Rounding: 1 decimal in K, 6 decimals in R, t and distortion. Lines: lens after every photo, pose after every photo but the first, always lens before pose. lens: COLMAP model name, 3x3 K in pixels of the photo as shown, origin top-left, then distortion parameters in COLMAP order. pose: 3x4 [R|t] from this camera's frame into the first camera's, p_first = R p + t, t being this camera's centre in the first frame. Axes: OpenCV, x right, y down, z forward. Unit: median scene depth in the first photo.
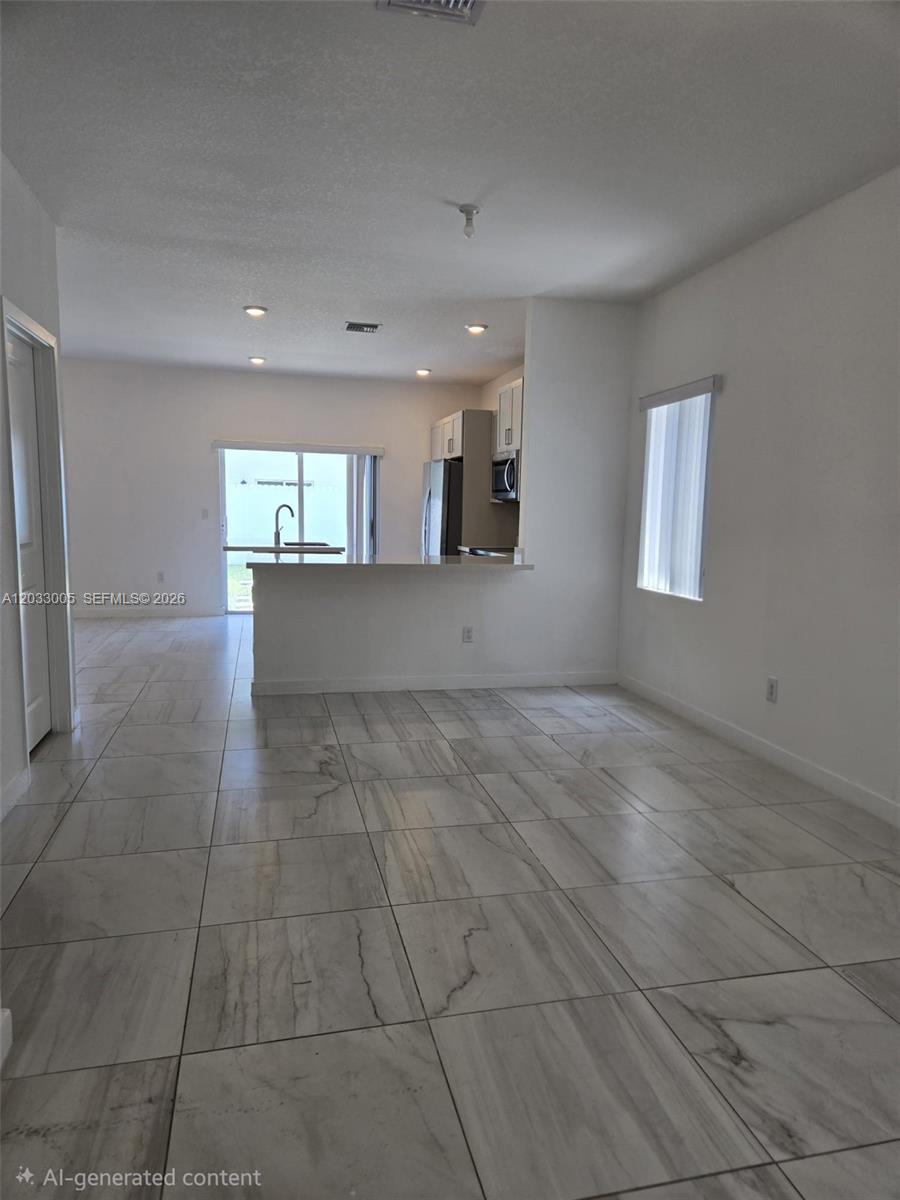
lens RADIAL K [[807.9, 0, 462.5], [0, 807.9, 611.0], [0, 0, 1]] dist [0.075890, -0.053572]
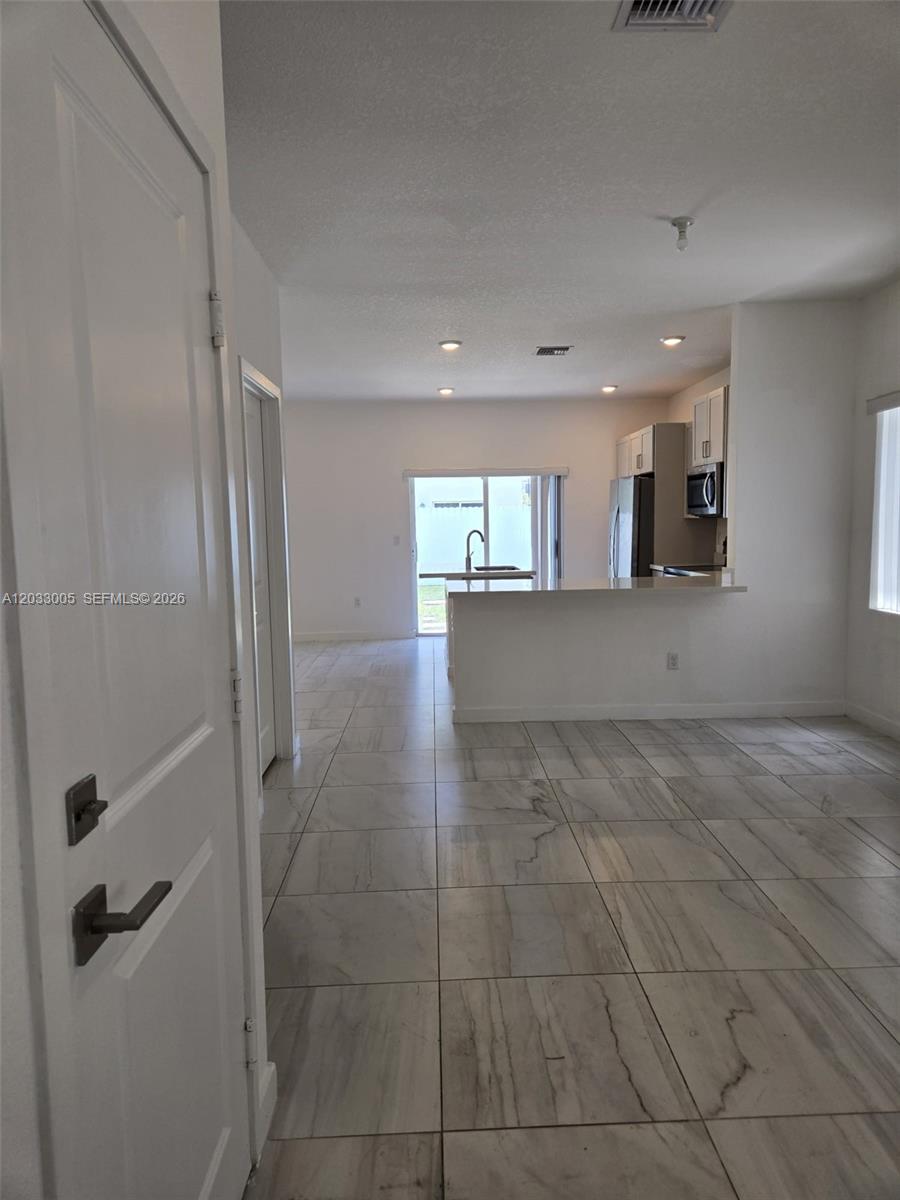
lens RADIAL K [[807.9, 0, 460.0], [0, 807.9, 596.5], [0, 0, 1]] dist [0.075890, -0.053572]
pose [[0.977720, -0.020477, -0.208912, -0.052048], [0.013171, 0.999254, -0.036306, -0.021656], [0.209499, 0.032745, 0.977260, 0.024265]]
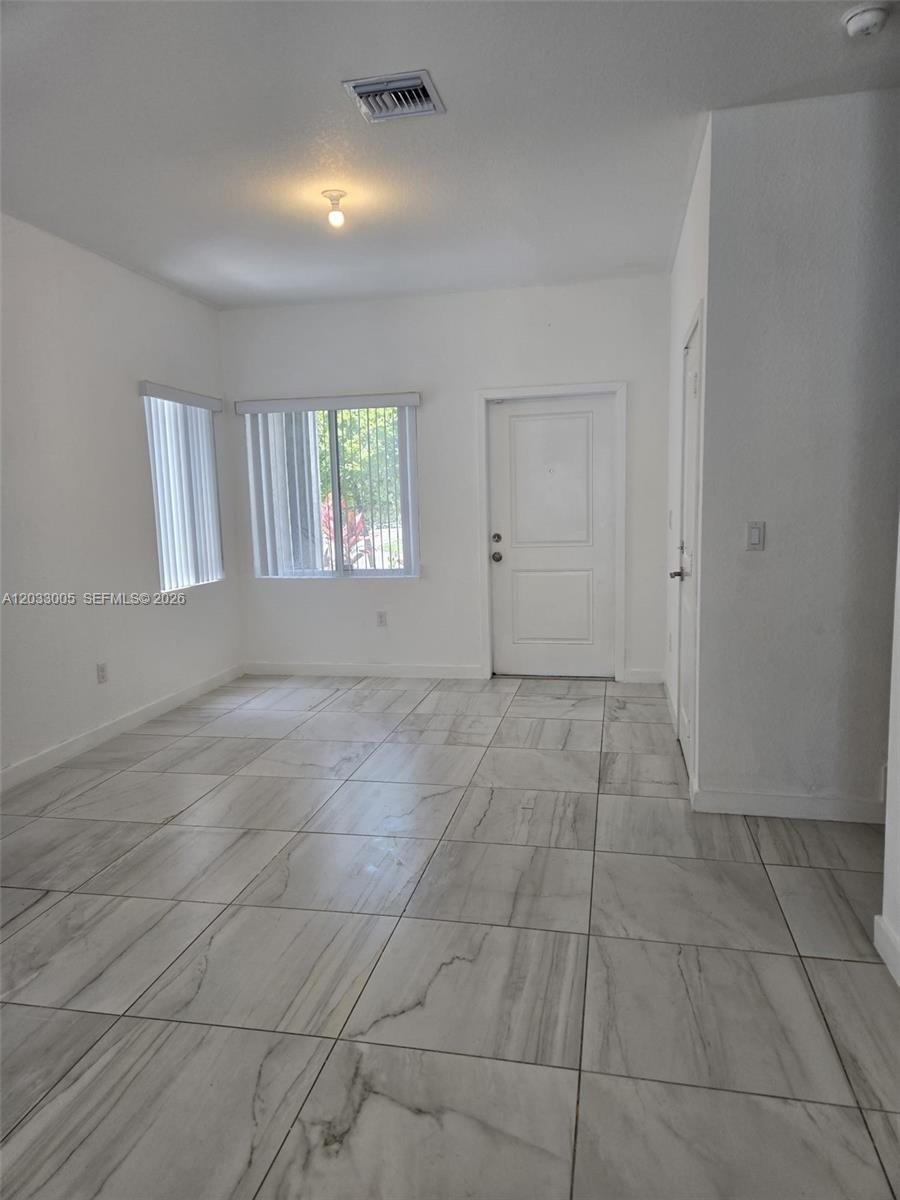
lens RADIAL K [[807.9, 0, 450.3], [0, 807.9, 602.3], [0, 0, 1]] dist [0.075890, -0.053572]
pose [[-0.901102, -0.052709, 0.430391, -0.390759], [0.063324, 0.965945, 0.250878, -0.179982], [-0.428957, 0.253321, -0.867078, 1.271095]]
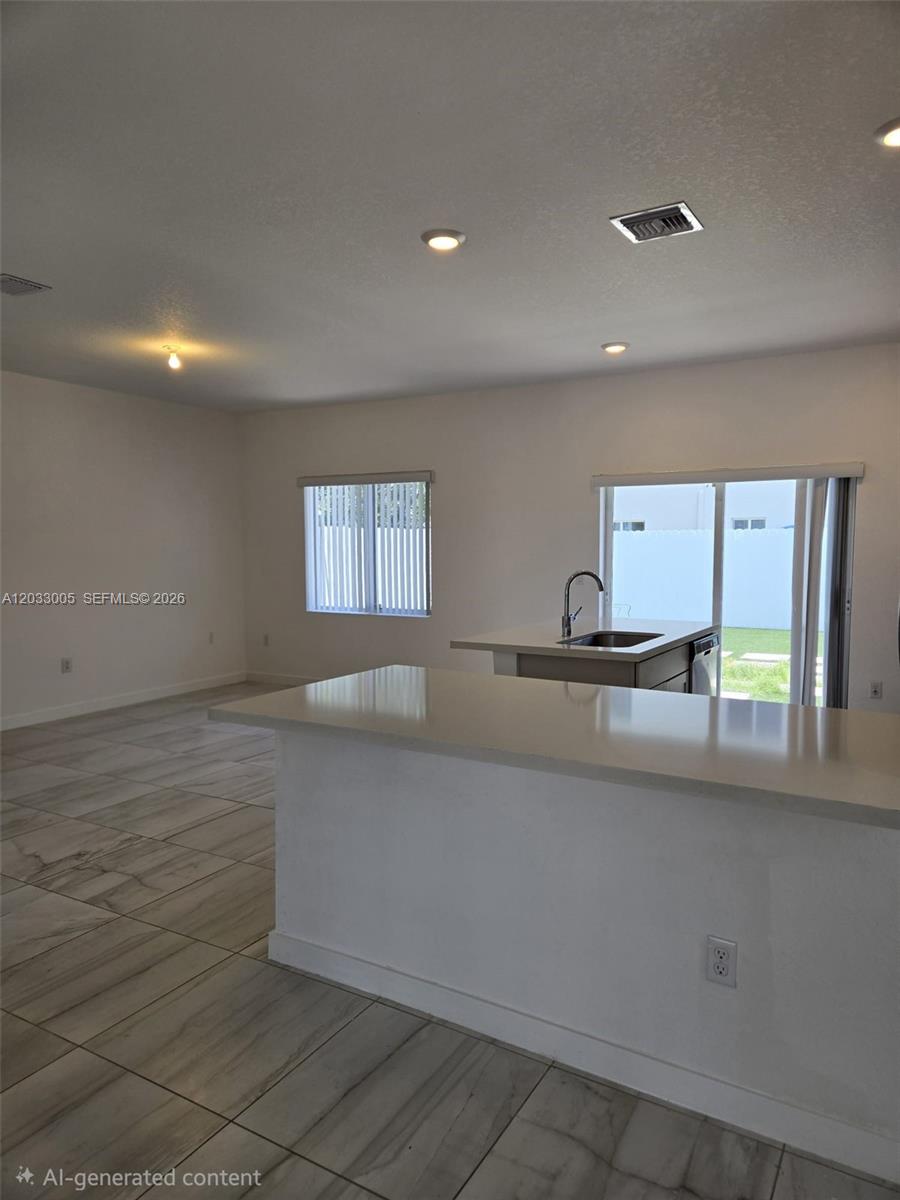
lens RADIAL K [[807.9, 0, 459.1], [0, 807.9, 600.3], [0, 0, 1]] dist [0.075890, -0.053572]
pose [[0.717144, 0.028675, -0.696335, 0.235973], [-0.075695, 0.996447, -0.036923, -0.145405], [0.692802, 0.079189, 0.716767, 0.926454]]
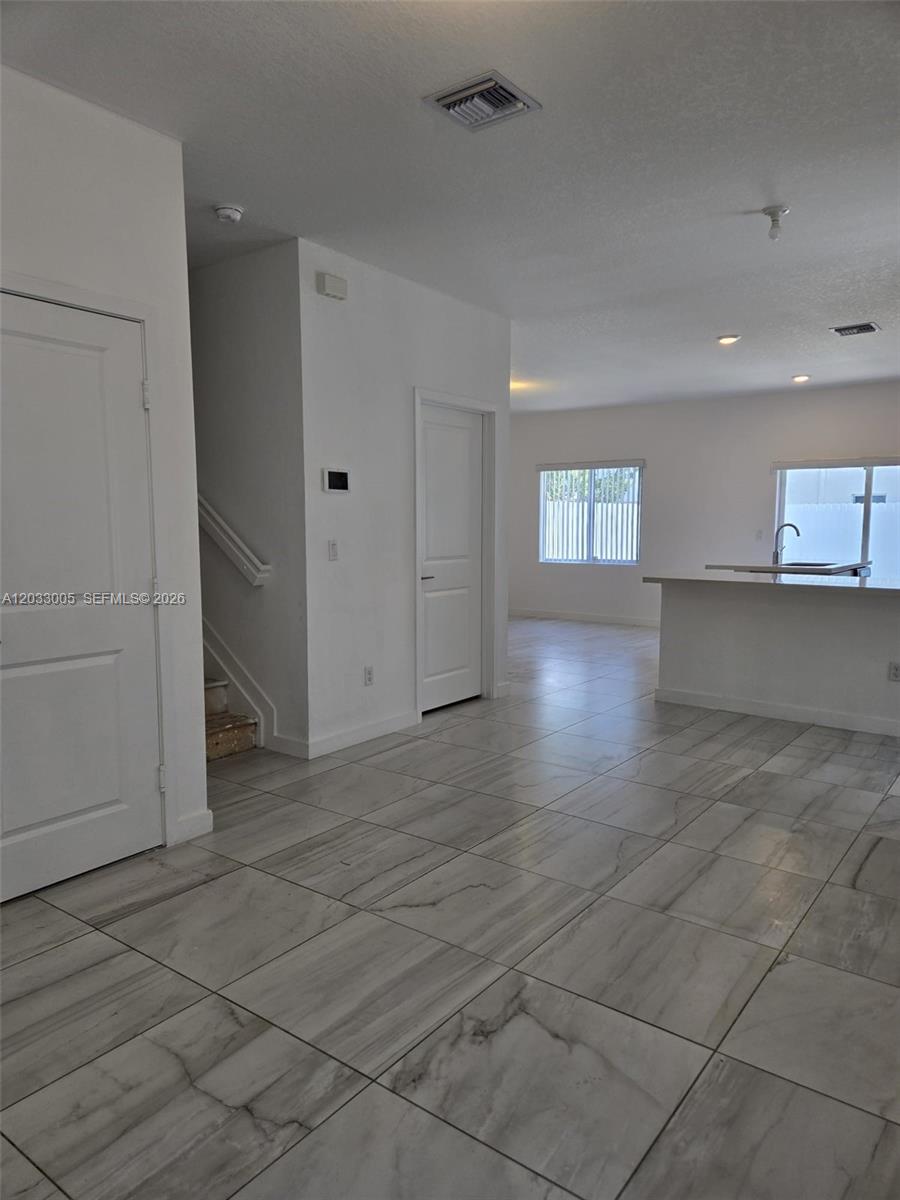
lens RADIAL K [[807.9, 0, 443.8], [0, 807.9, 606.2], [0, 0, 1]] dist [0.075890, -0.053572]
pose [[0.626353, 0.061242, -0.777130, 0.527041], [-0.089408, 0.995974, 0.006427, -0.003421], [0.774395, 0.065456, 0.629307, 0.126634]]
